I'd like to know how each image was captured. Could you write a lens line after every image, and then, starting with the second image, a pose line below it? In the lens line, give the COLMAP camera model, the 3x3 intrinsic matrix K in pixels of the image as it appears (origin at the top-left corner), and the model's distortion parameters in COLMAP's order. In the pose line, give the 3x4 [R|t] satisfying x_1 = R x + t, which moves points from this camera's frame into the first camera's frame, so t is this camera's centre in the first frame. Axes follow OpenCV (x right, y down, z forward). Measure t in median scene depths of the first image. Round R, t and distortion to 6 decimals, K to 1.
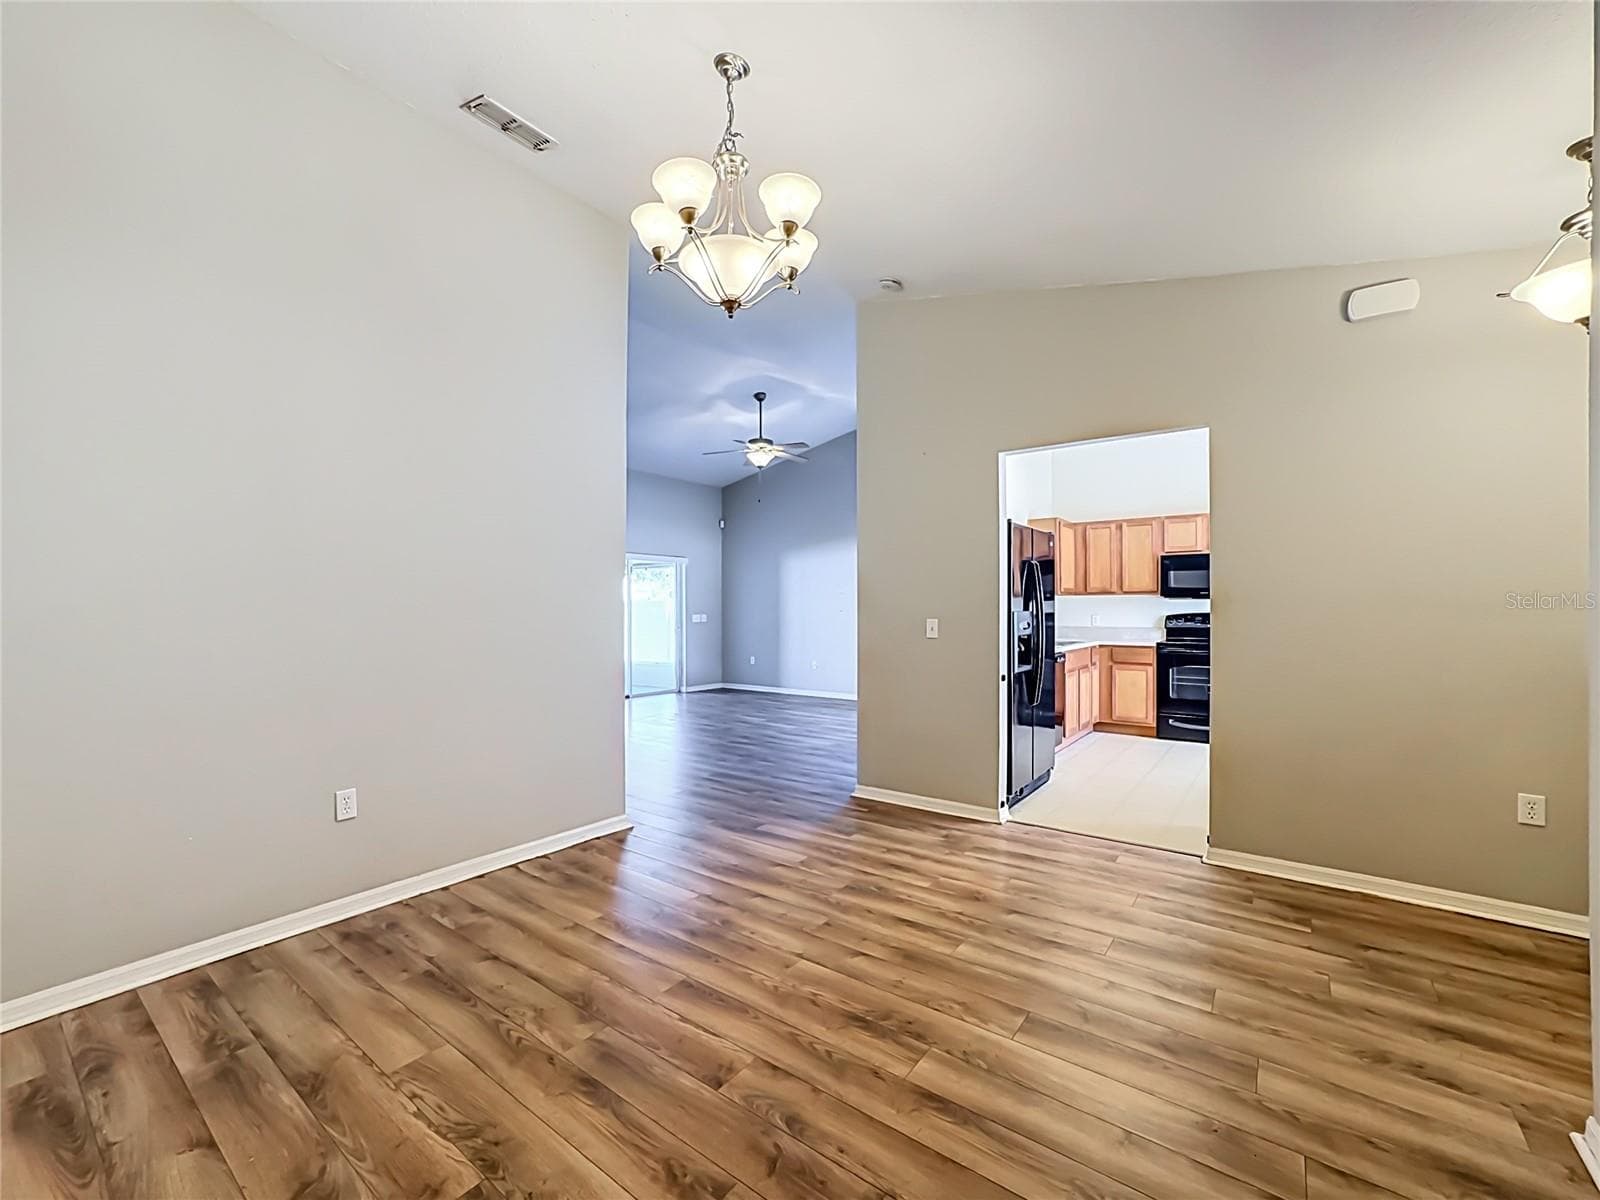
lens RADIAL K [[659.3, 0, 801.5], [0, 659.3, 603.2], [0, 0, 1]] dist [-0.042262, 0.018745]
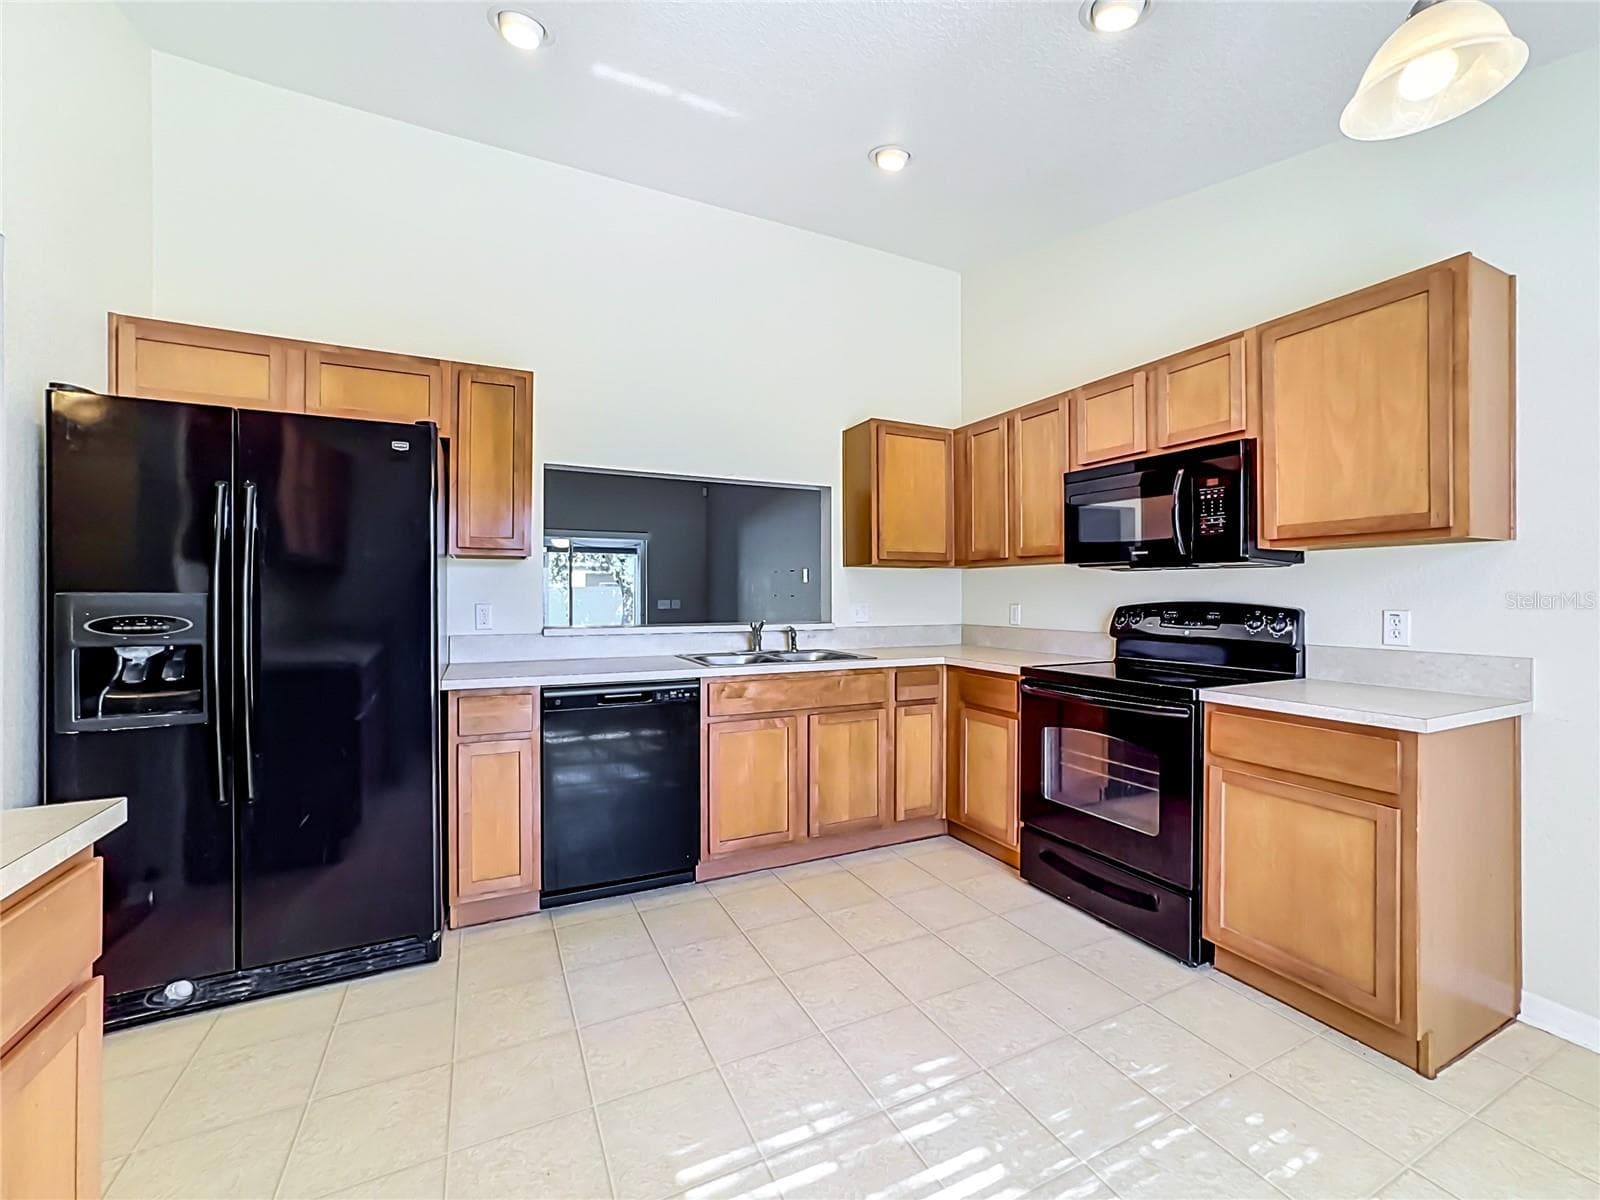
lens RADIAL K [[659.3, 0, 801.5], [0, 659.3, 603.2], [0, 0, 1]] dist [-0.042262, 0.018745]
pose [[0.884914, 0.007076, -0.465700, 1.162670], [0.003013, 0.999777, 0.020915, 0.012775], [0.465744, -0.019911, 0.884696, 0.990592]]
